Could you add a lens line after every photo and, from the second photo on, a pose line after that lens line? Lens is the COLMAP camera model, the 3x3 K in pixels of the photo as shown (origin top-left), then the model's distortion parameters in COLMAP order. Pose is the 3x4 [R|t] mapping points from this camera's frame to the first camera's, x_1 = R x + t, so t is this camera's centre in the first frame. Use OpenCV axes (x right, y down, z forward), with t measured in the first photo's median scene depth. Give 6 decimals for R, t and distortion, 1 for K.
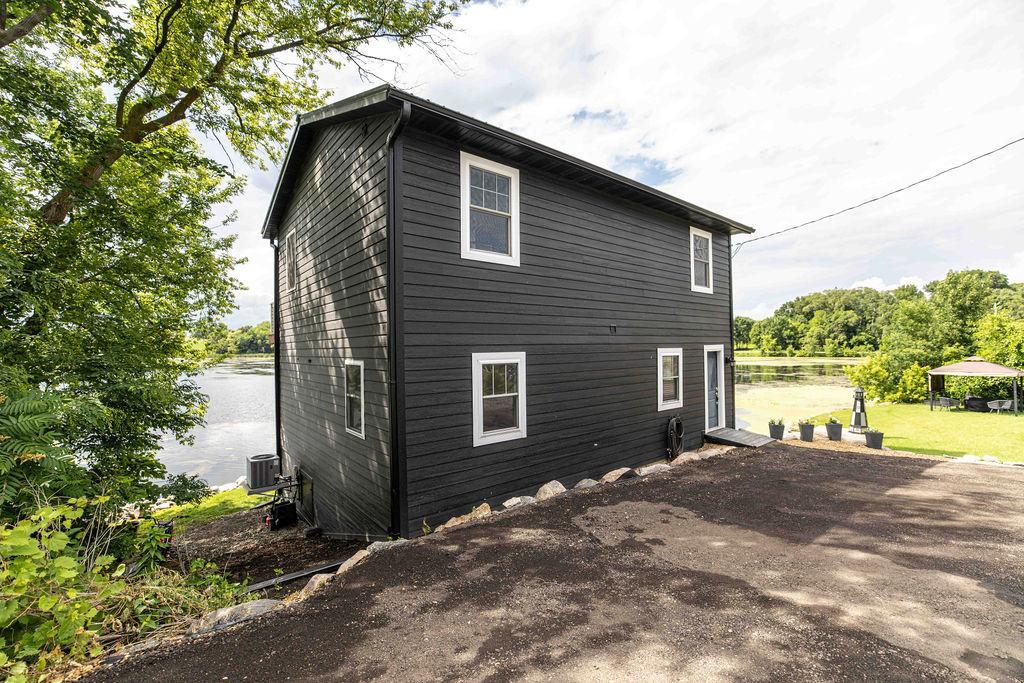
lens RADIAL K [[457.5, 0, 512.0], [0, 457.5, 341.5], [0, 0, 1]] dist [-0.020893, 0.000056]
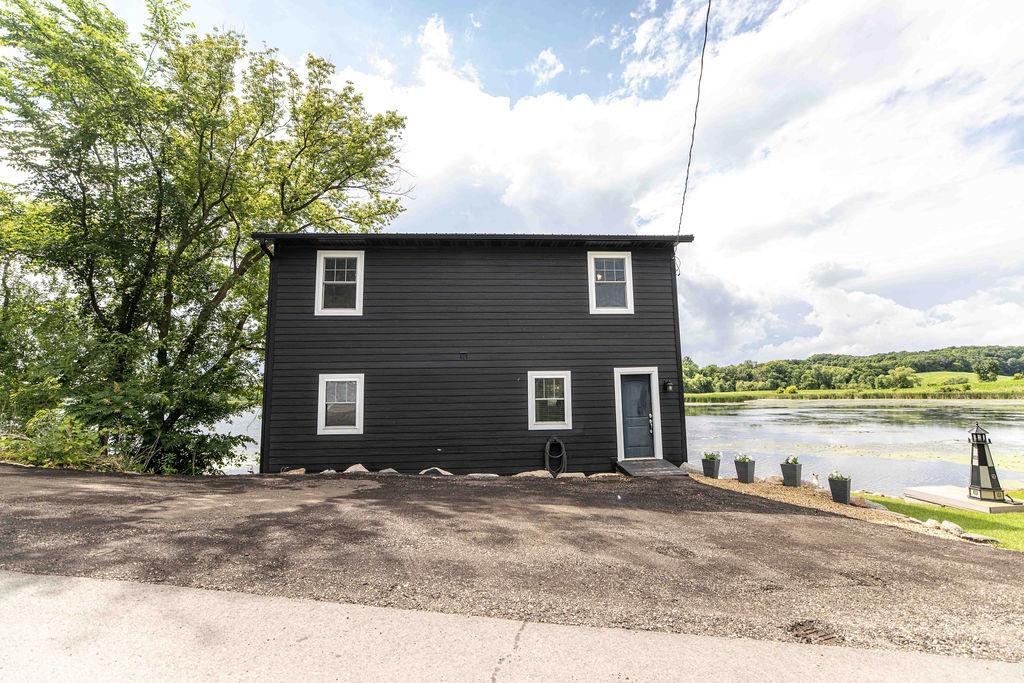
lens RADIAL K [[459.5, 0, 522.6], [0, 459.5, 339.2], [0, 0, 1]] dist [-0.057181, 0.025558]
pose [[0.793977, -0.074431, -0.603374, 1.066879], [0.012639, 0.994284, -0.106020, 0.059912], [0.607816, 0.076551, 0.790379, 0.135235]]
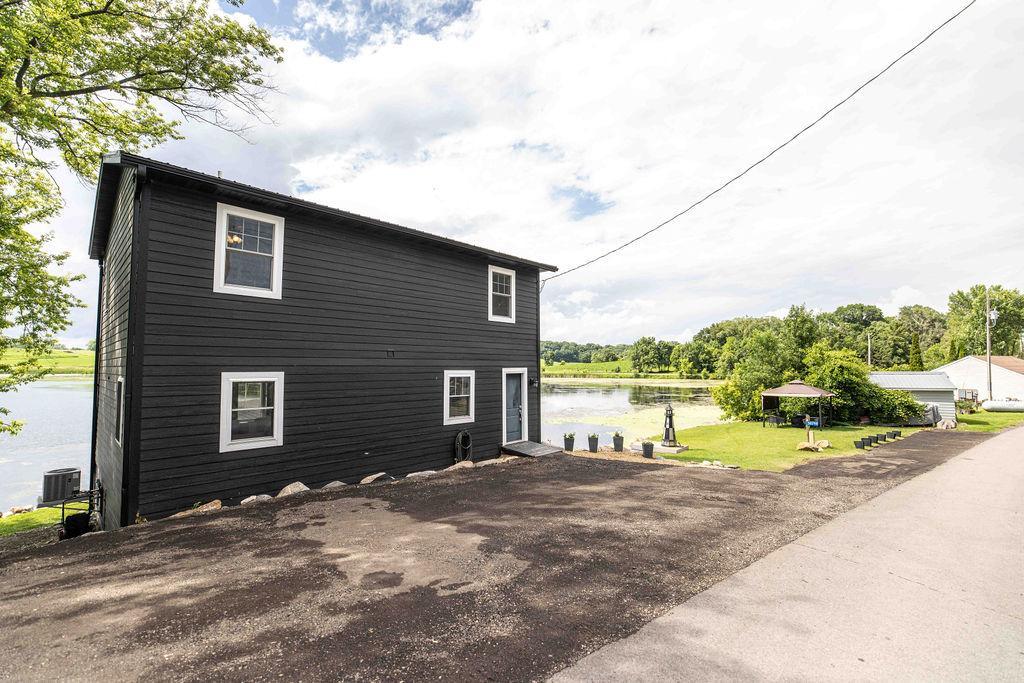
lens RADIAL K [[459.5, 0, 522.6], [0, 459.5, 339.2], [0, 0, 1]] dist [-0.057181, 0.025558]
pose [[0.990786, 0.018439, 0.134178, 0.392463], [-0.011609, 0.998605, -0.051510, -0.006798], [-0.134940, 0.049478, 0.989618, -0.190107]]
